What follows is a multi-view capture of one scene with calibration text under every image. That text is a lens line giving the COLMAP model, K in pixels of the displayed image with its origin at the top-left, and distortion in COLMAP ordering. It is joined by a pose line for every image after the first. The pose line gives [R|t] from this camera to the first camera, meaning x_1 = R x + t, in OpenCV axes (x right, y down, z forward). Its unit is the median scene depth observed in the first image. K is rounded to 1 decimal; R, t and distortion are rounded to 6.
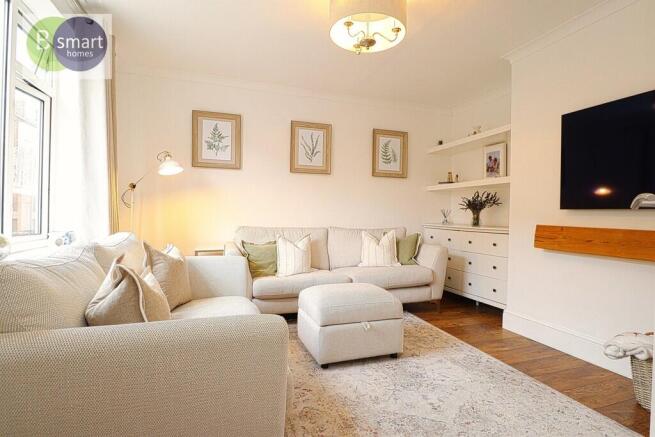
lens RADIAL K [[352.7, 0, 328.2], [0, 352.7, 216.4], [0, 0, 1]] dist [0.001145, 0.000123]
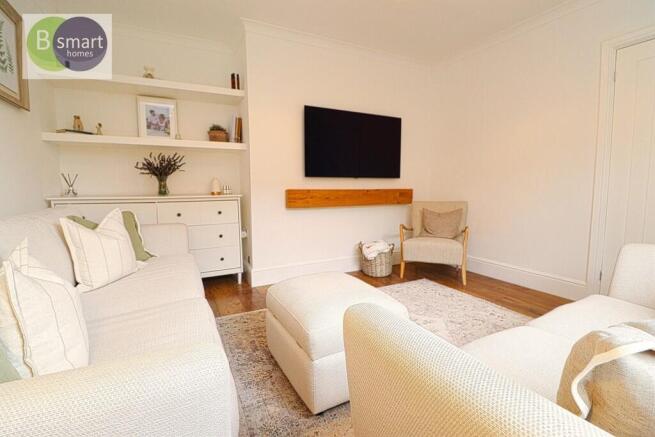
lens RADIAL K [[304.3, 0, 327.8], [0, 304.3, 217.0], [0, 0, 1]] dist [-0.012463, -0.001681]
pose [[-0.172682, -0.113701, 0.978393, -0.338474], [0.006964, 0.993149, 0.116645, -0.002378], [-0.984953, 0.026956, -0.170707, 0.739818]]
